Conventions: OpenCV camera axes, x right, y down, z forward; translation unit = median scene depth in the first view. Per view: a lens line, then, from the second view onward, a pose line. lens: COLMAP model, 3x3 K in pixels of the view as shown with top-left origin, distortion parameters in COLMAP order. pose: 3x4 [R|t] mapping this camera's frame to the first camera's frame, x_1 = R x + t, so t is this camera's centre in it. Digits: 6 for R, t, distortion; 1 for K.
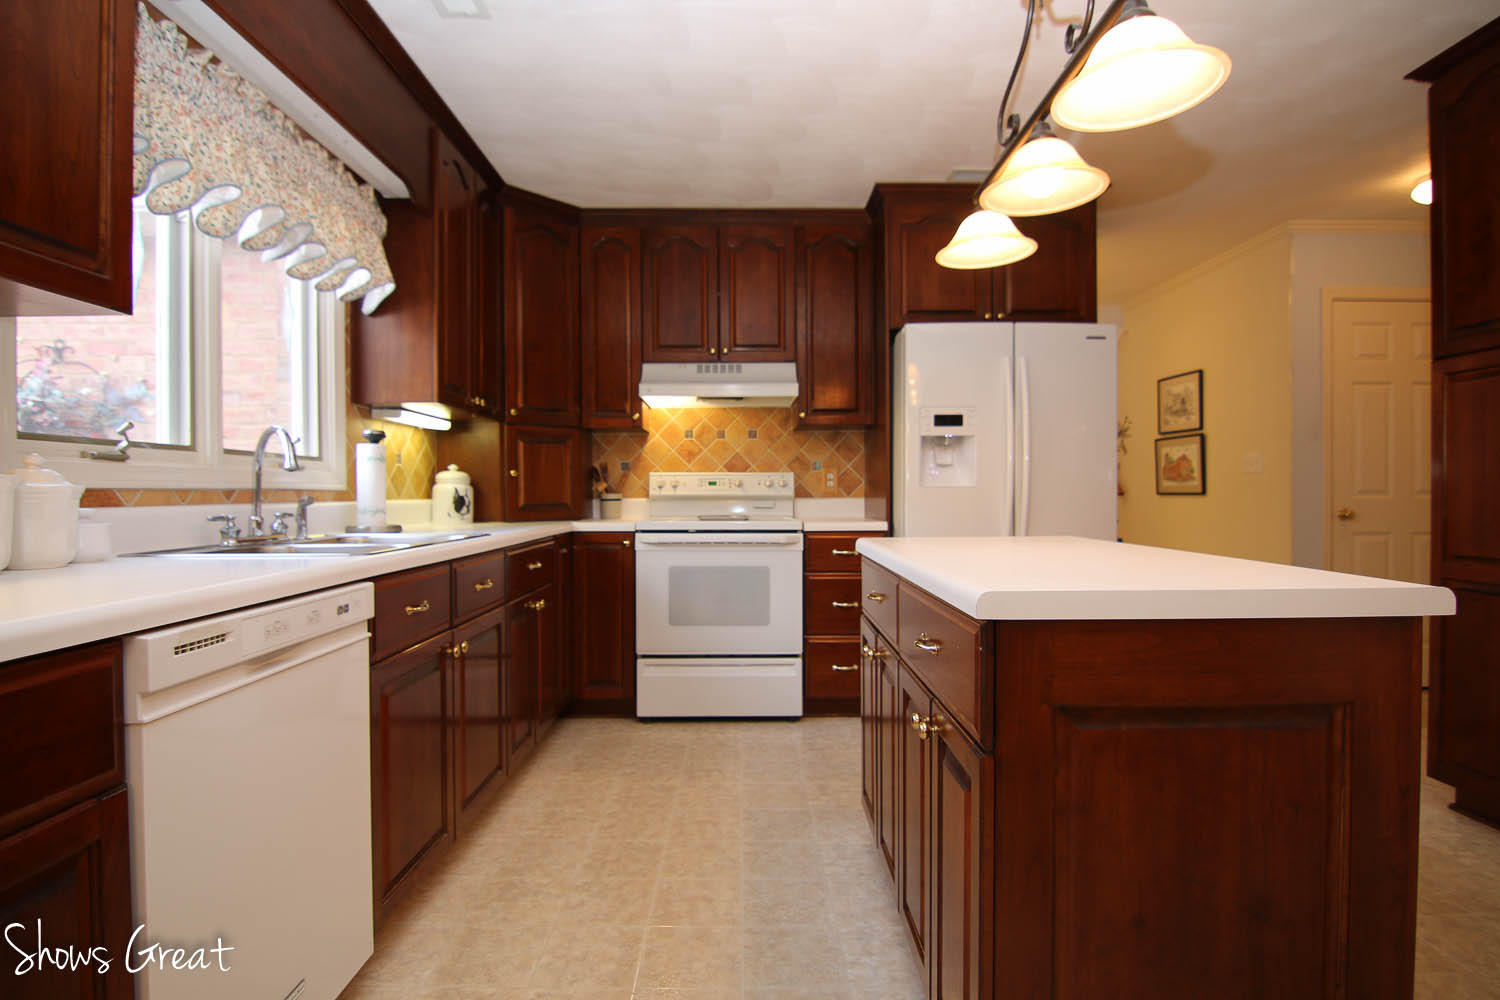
lens RADIAL K [[759.9, 0, 737.4], [0, 759.9, 499.4], [0, 0, 1]] dist [-0.008577, -0.009536]
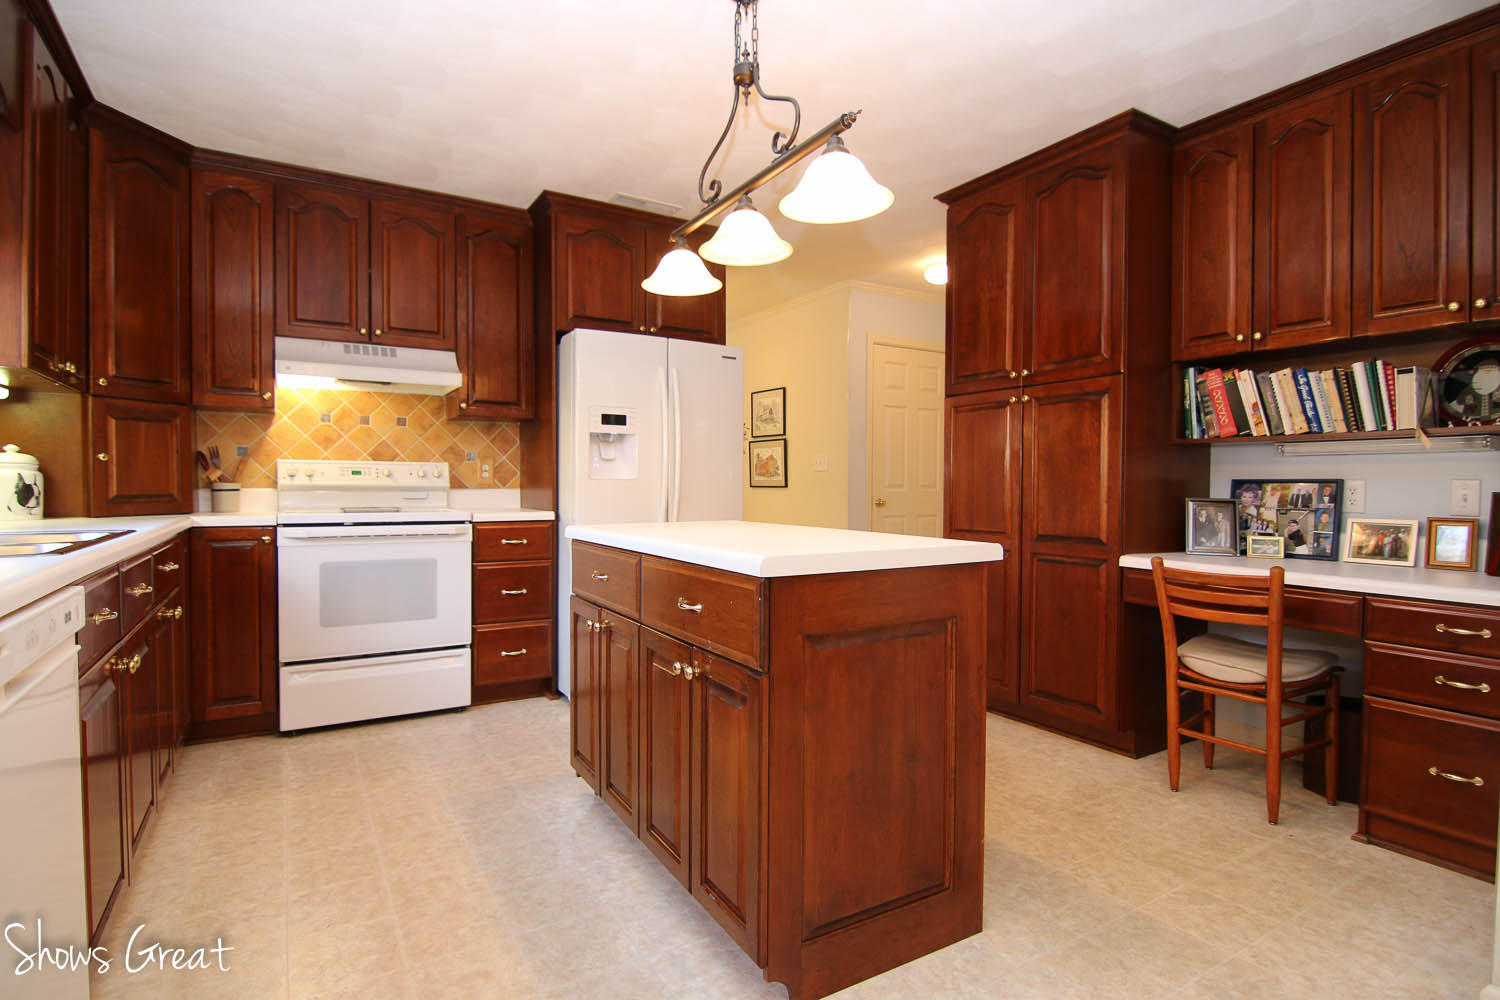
lens RADIAL K [[759.9, 0, 747.5], [0, 759.9, 500.3], [0, 0, 1]] dist [-0.008577, -0.009536]
pose [[0.853323, -0.003378, 0.521372, -0.126184], [-0.002997, 0.999931, 0.011384, 0.000648], [-0.521374, -0.011277, 0.853254, -0.048633]]
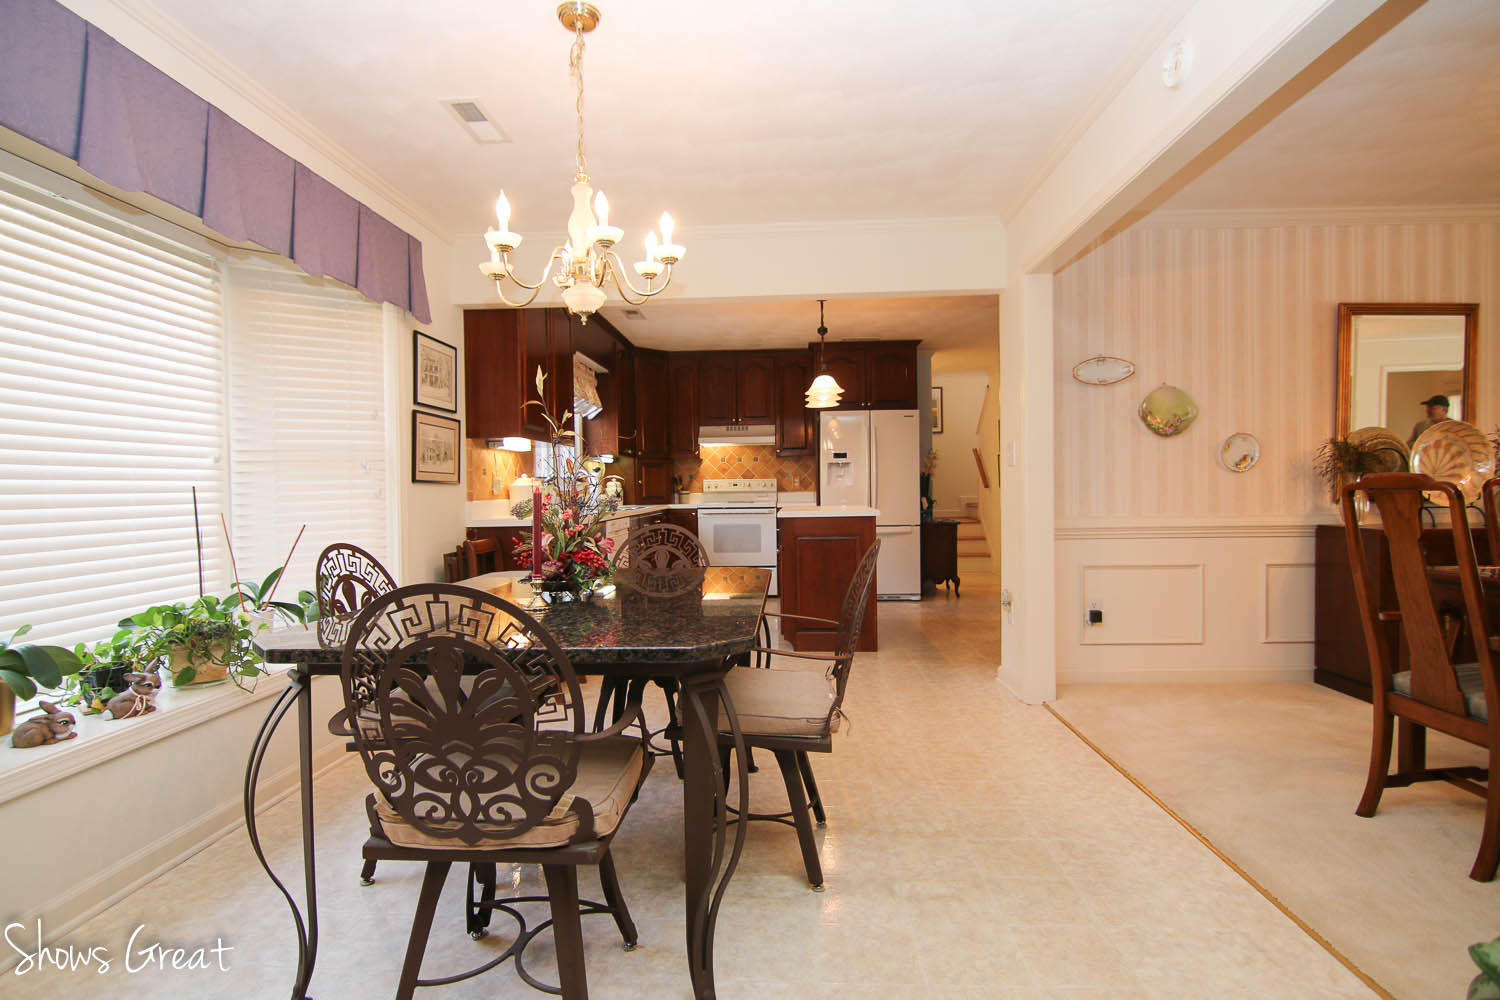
lens RADIAL K [[759.9, 0, 740.5], [0, 759.9, 503.6], [0, 0, 1]] dist [-0.008577, -0.009536]
pose [[0.998185, -0.010958, -0.059209, 0.112546], [0.011612, 0.999875, 0.010717, 0.007077], [0.059084, -0.011385, 0.998188, -1.124566]]
